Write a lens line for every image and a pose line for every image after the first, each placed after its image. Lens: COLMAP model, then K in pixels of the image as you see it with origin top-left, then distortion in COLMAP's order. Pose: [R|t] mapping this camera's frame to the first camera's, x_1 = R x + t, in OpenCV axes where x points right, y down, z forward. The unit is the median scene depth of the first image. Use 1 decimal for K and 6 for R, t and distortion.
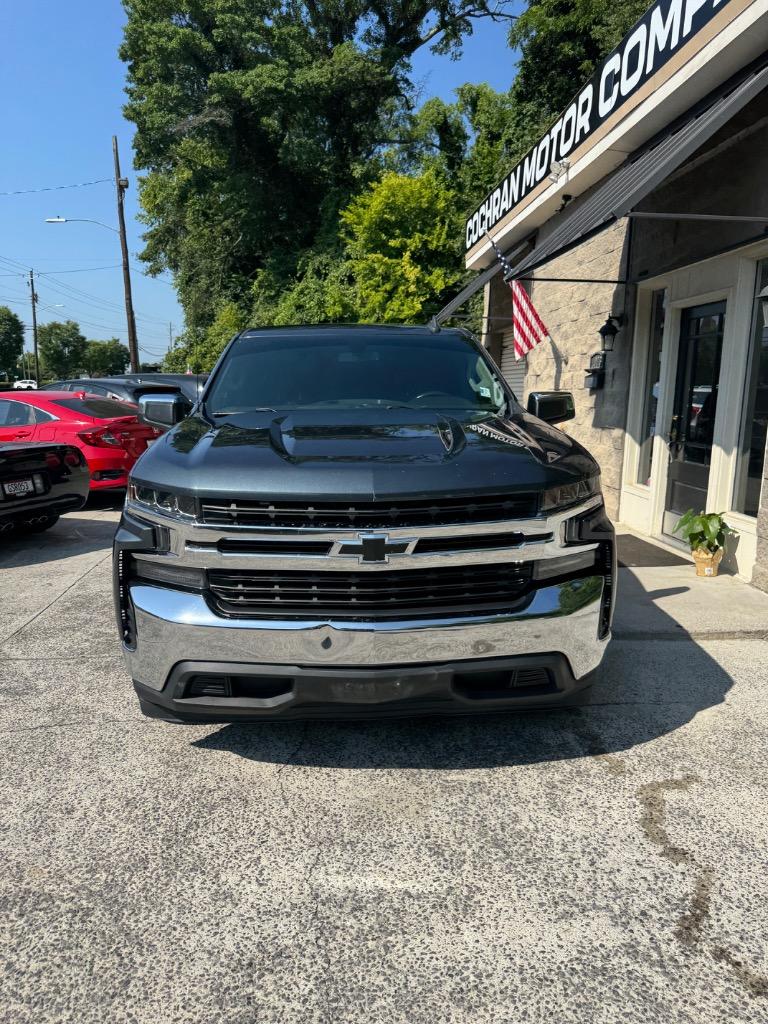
lens RADIAL K [[727.1, 0, 377.2], [0, 727.1, 514.2], [0, 0, 1]] dist [0.014299, -0.020070]
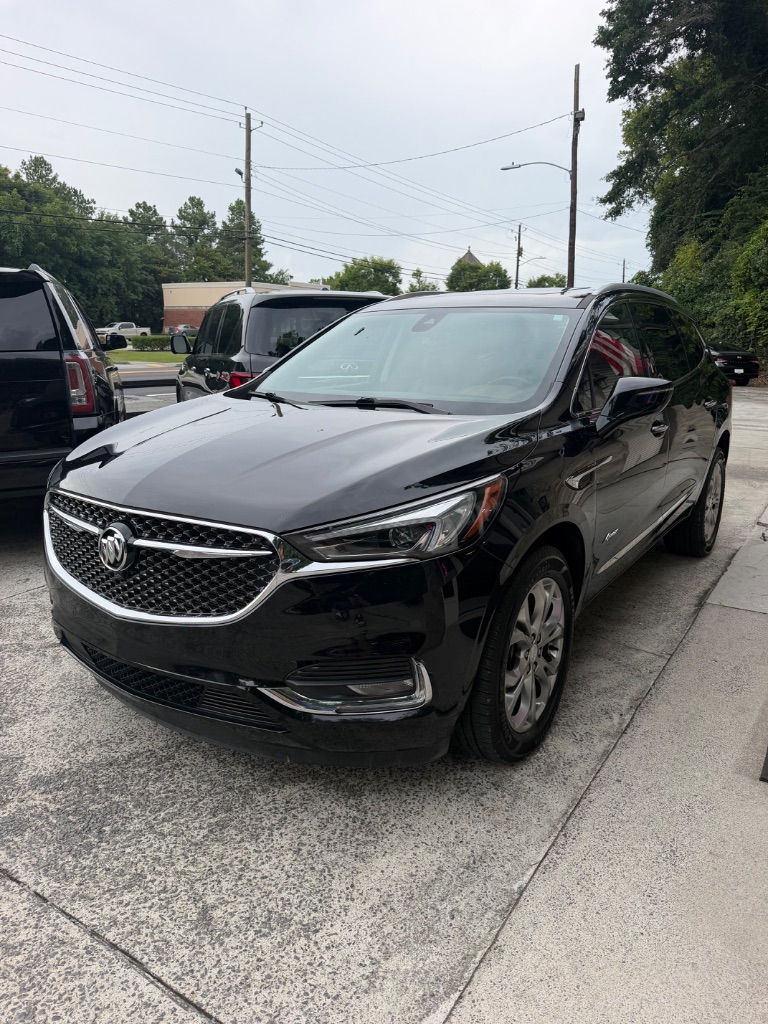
lens RADIAL K [[727.1, 0, 388.6], [0, 727.1, 504.1], [0, 0, 1]] dist [0.014299, -0.020070]
pose [[0.803803, 0.136046, -0.579131, 0.296264], [-0.107226, 0.990688, 0.083902, -0.093387], [0.585153, -0.005343, 0.810905, 0.526755]]
